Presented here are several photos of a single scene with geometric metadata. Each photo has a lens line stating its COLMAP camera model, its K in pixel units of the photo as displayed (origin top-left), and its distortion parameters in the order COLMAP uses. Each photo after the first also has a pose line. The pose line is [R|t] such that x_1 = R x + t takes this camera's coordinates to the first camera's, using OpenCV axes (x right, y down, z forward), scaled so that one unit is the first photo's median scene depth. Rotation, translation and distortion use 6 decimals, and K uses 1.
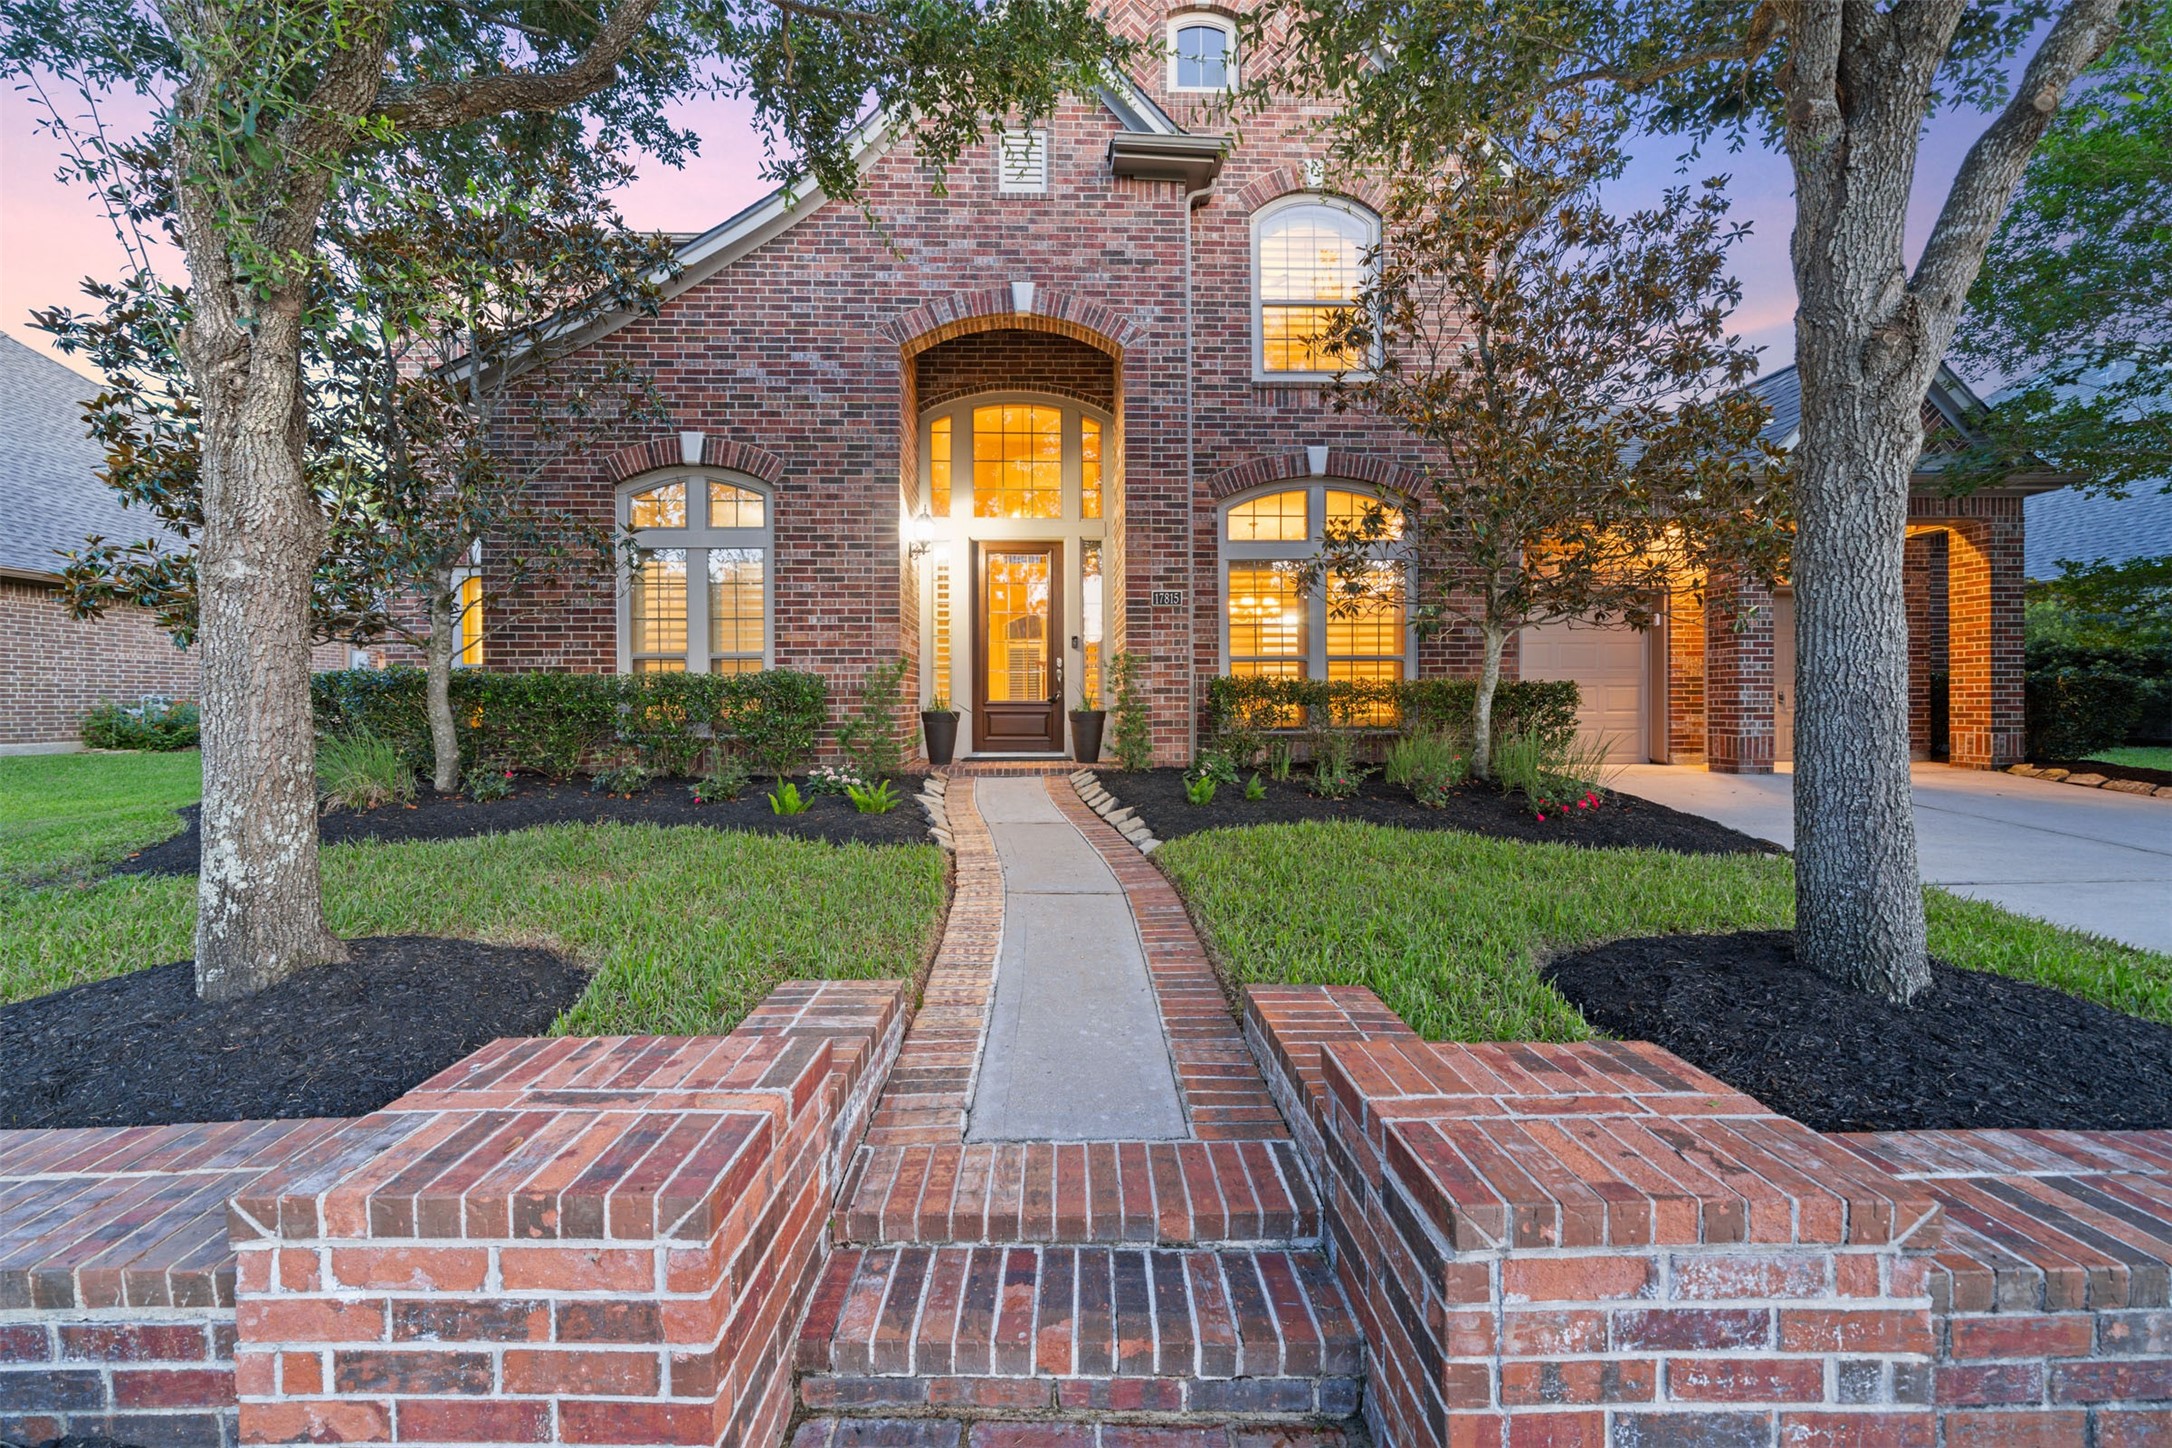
lens RADIAL K [[798.4, 0, 1091.2], [0, 798.4, 718.4], [0, 0, 1]] dist [-0.000944, -0.000025]
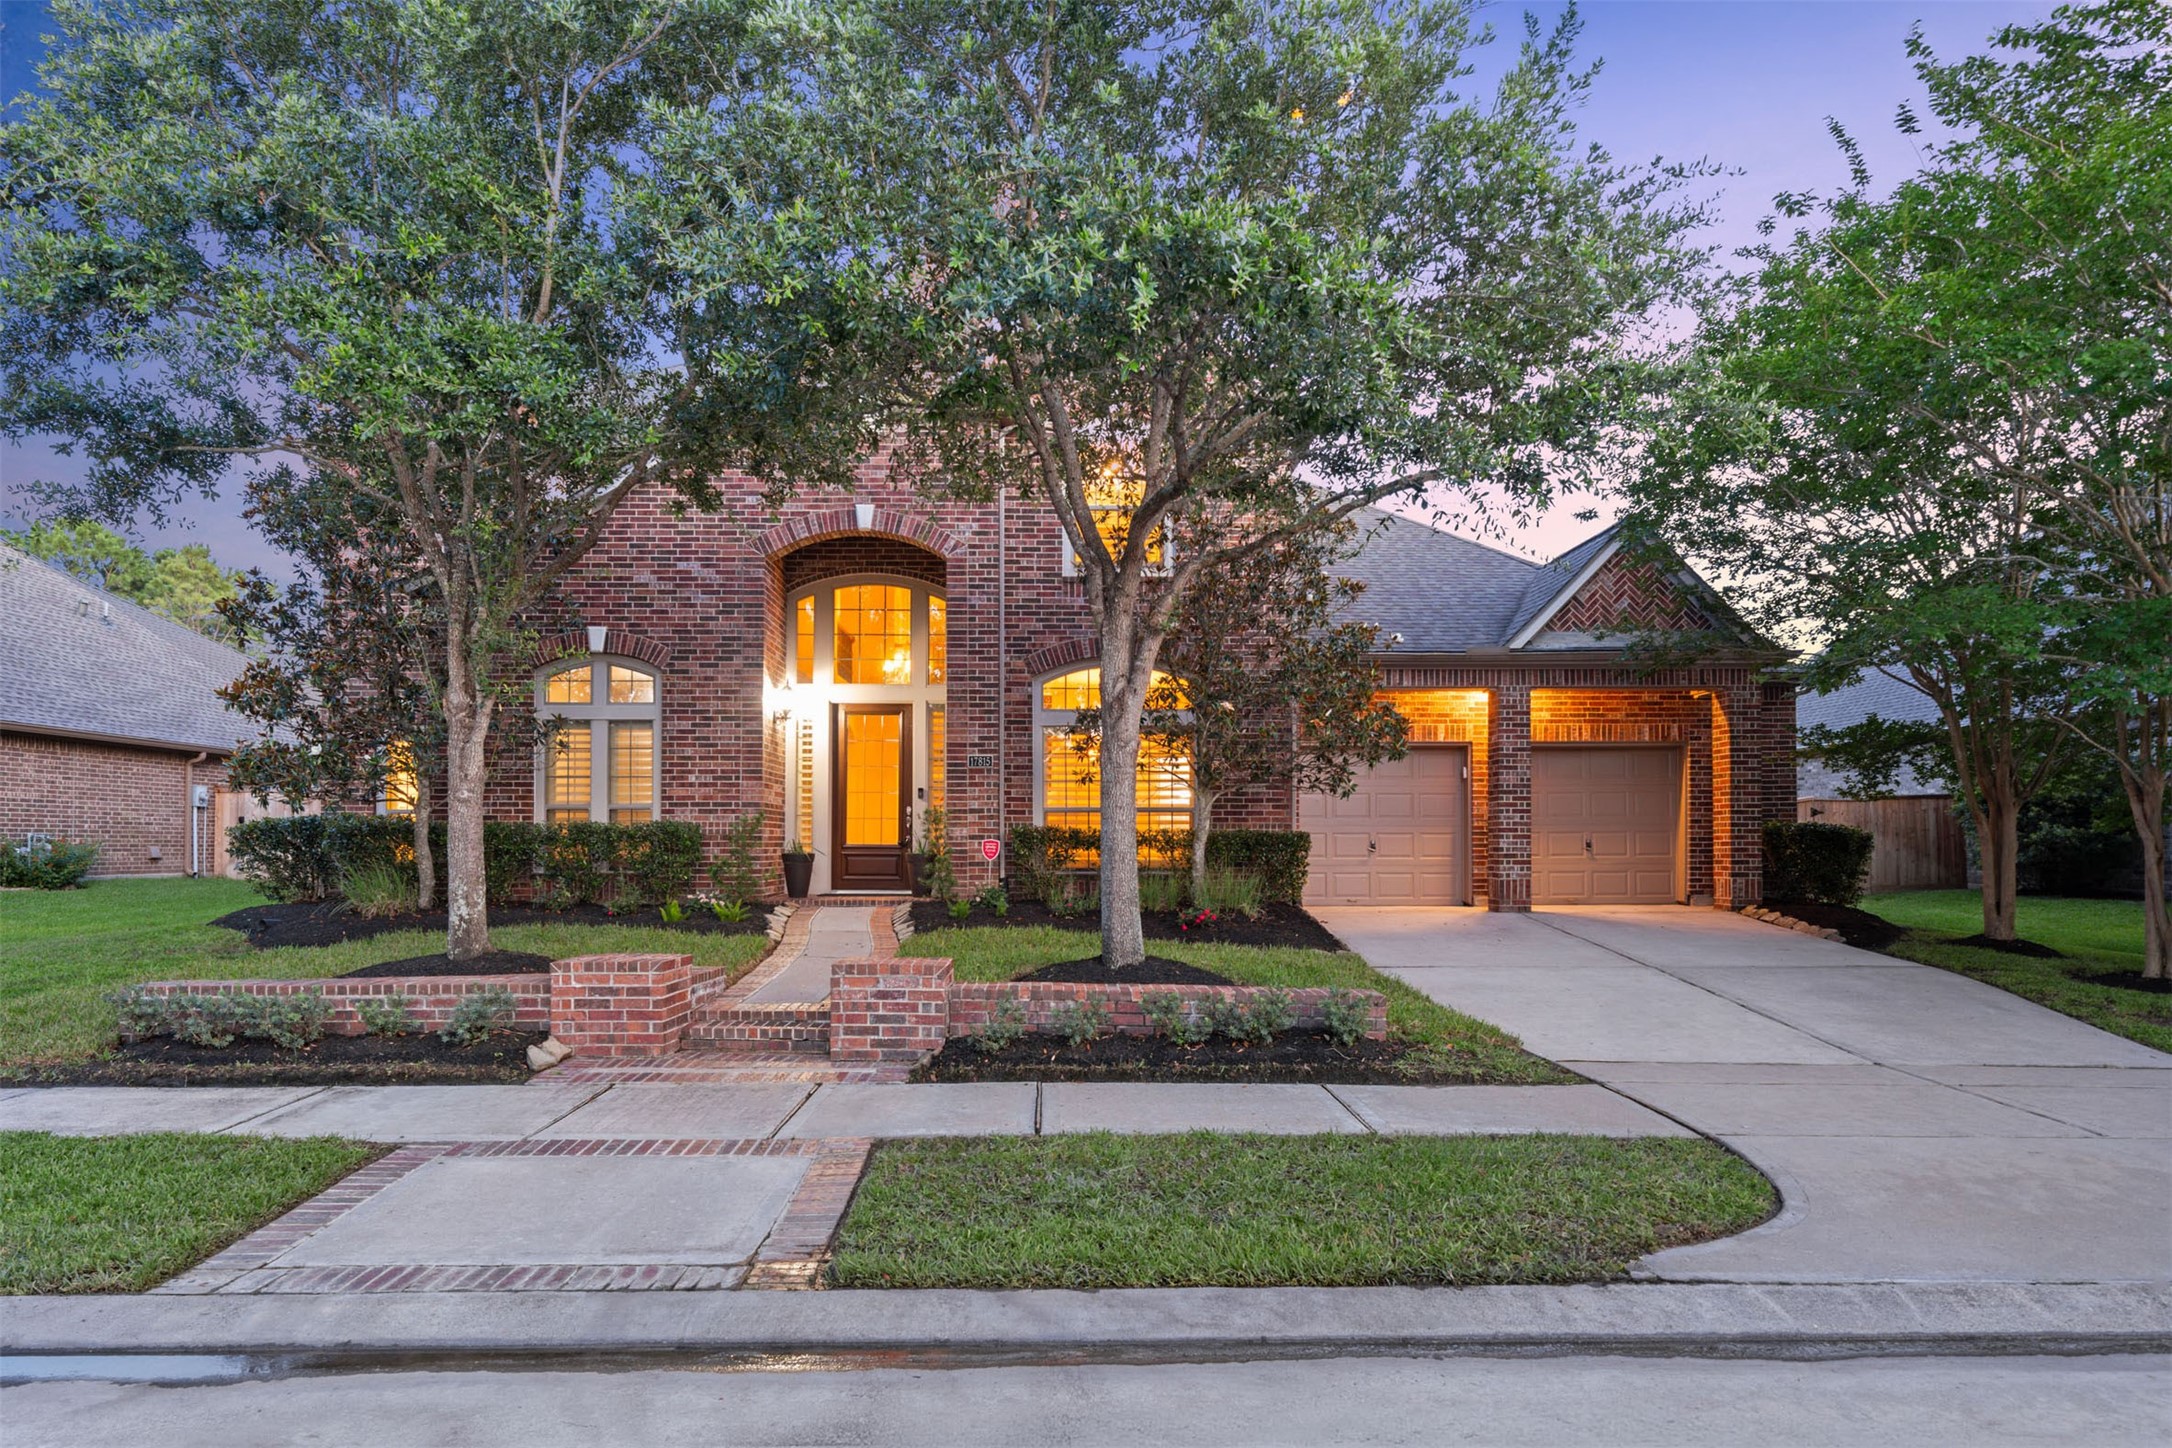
lens RADIAL K [[1179.5, 0, 1074.8], [0, 1179.5, 844.5], [0, 0, 1]] dist [0.002580, 0.000307]
pose [[0.999681, 0.005174, -0.024730, 0.283417], [-0.005663, 0.999789, -0.019759, 0.011166], [0.024623, 0.019893, 0.999499, -0.792247]]
